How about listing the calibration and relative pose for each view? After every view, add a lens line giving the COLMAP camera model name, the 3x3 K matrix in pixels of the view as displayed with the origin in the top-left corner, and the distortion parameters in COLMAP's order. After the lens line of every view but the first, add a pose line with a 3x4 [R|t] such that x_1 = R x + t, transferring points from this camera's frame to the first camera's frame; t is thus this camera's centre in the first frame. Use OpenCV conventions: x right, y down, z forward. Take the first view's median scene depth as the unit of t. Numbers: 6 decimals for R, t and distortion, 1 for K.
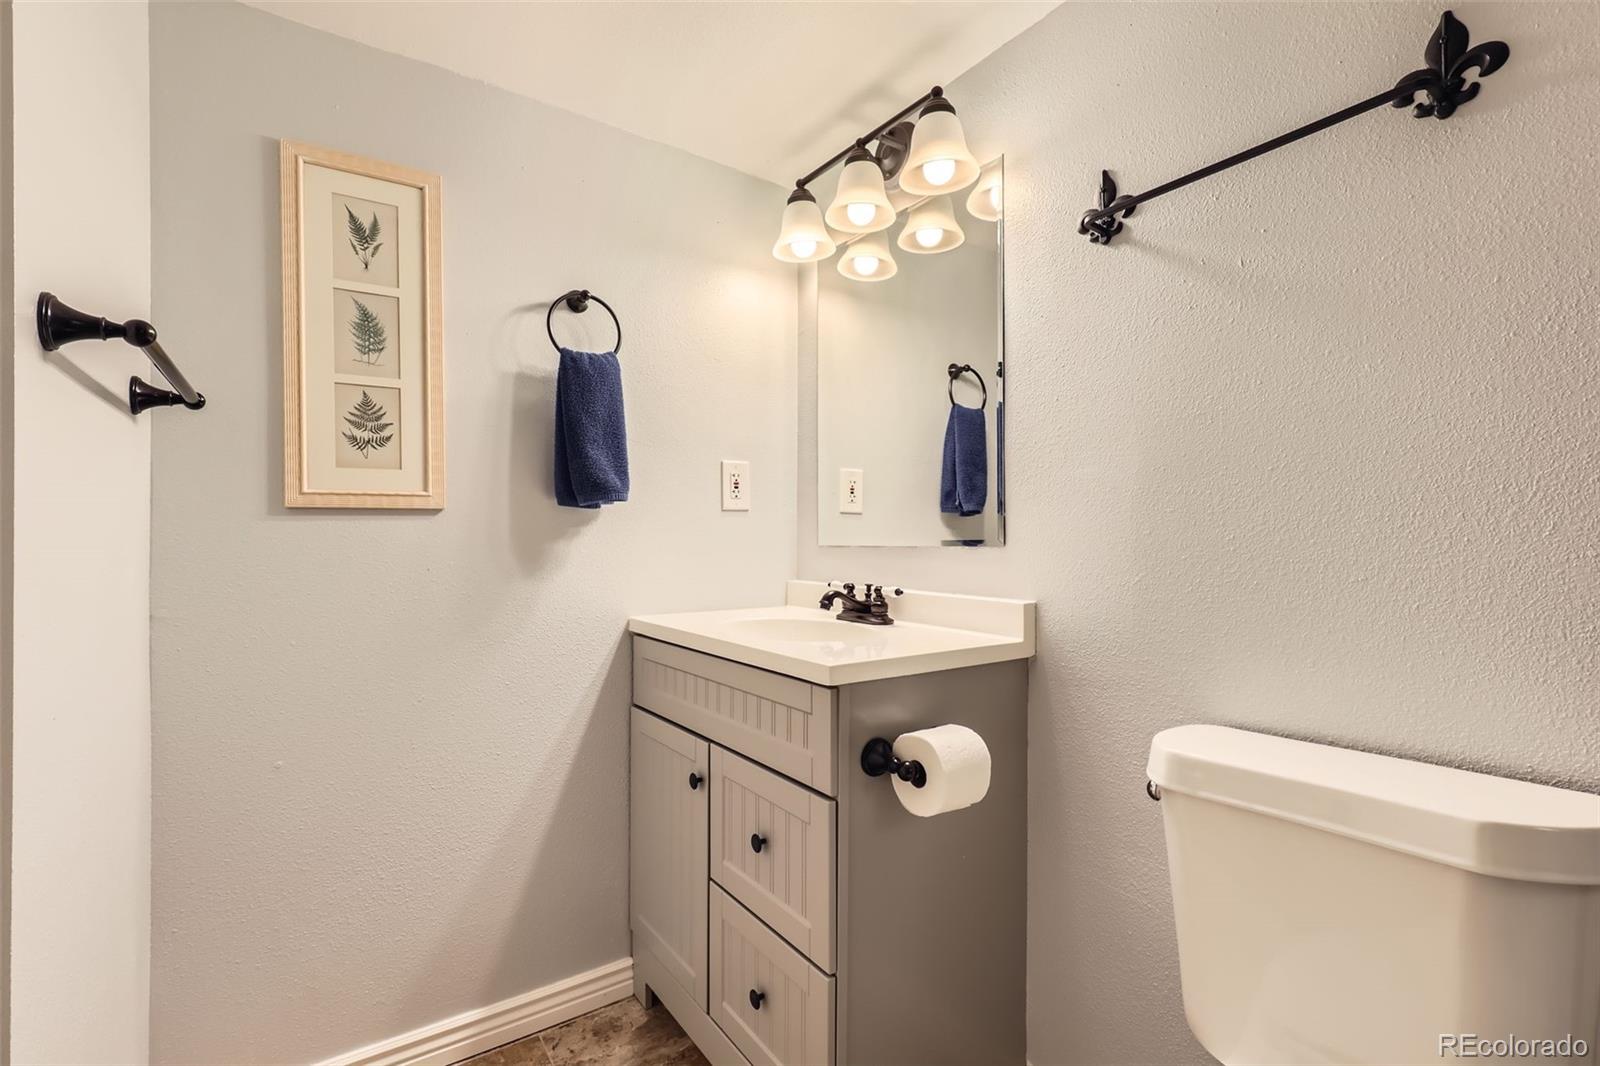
lens RADIAL K [[729.9, 0, 801.2], [0, 729.9, 539.9], [0, 0, 1]] dist [0.002721, -0.001132]
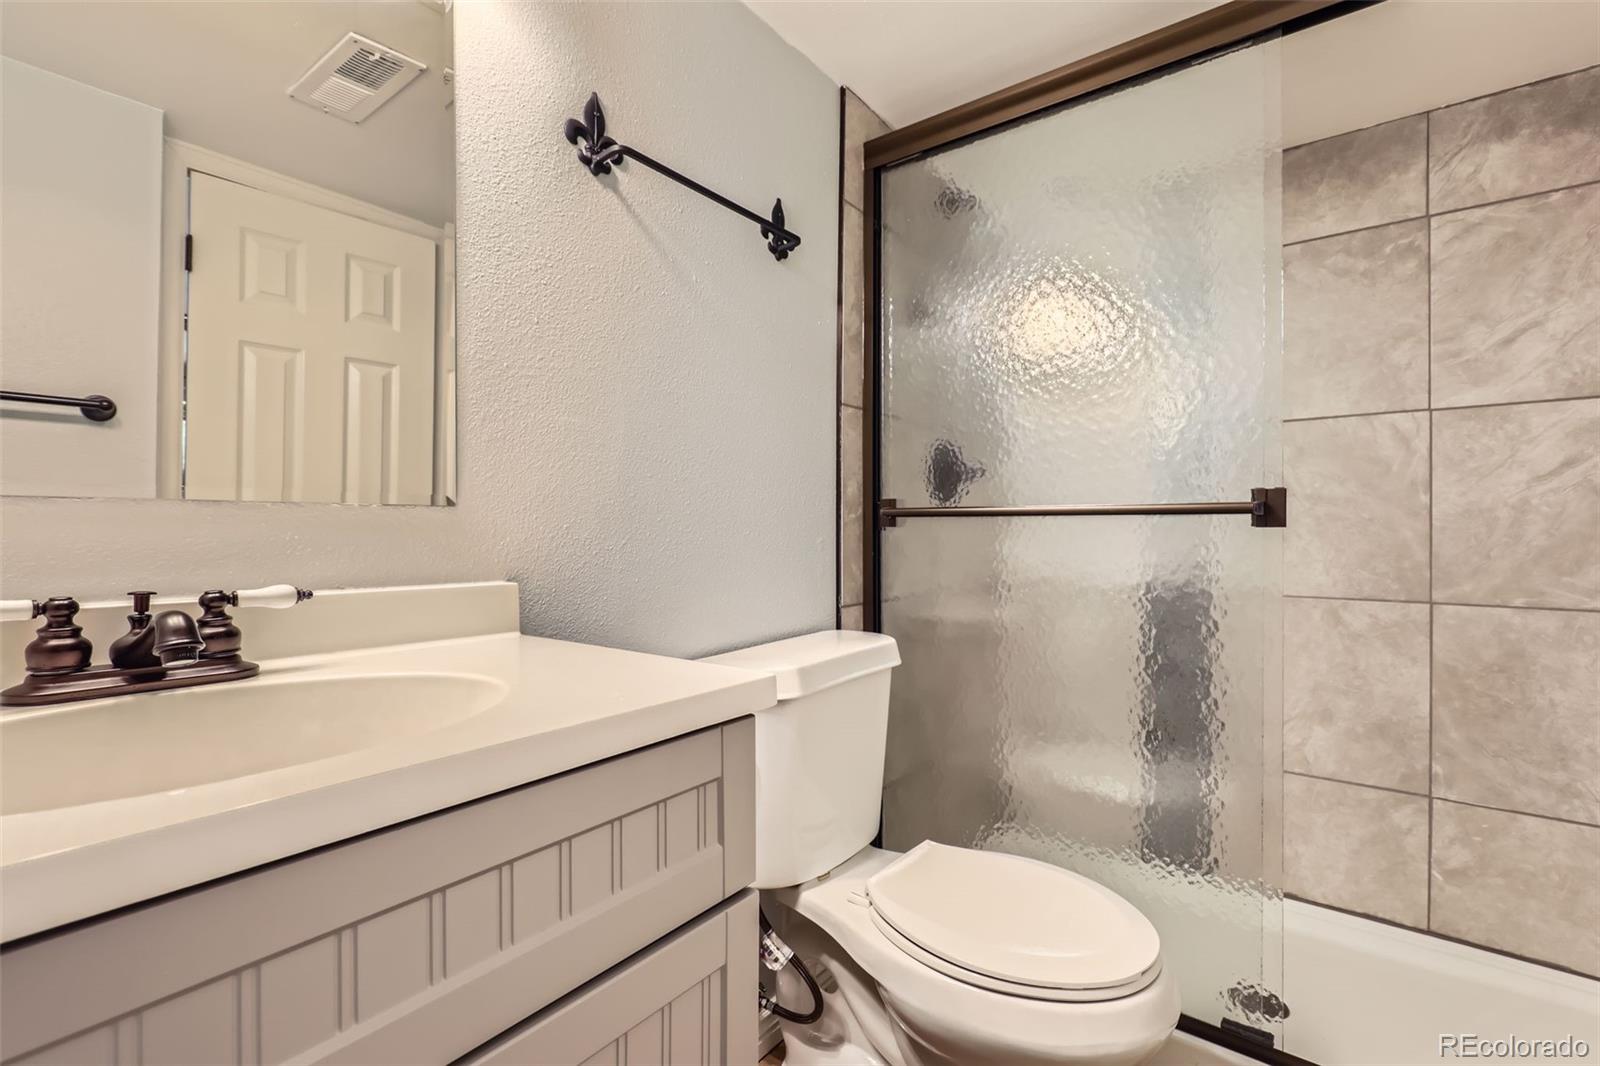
lens RADIAL K [[729.9, 0, 801.2], [0, 729.9, 527.6], [0, 0, 1]] dist [0.002721, -0.001132]
pose [[-0.317564, -0.000475, 0.948237, -0.542086], [-0.002684, 0.999996, -0.000398, 0.033763], [-0.948233, -0.002671, -0.317564, 1.077810]]
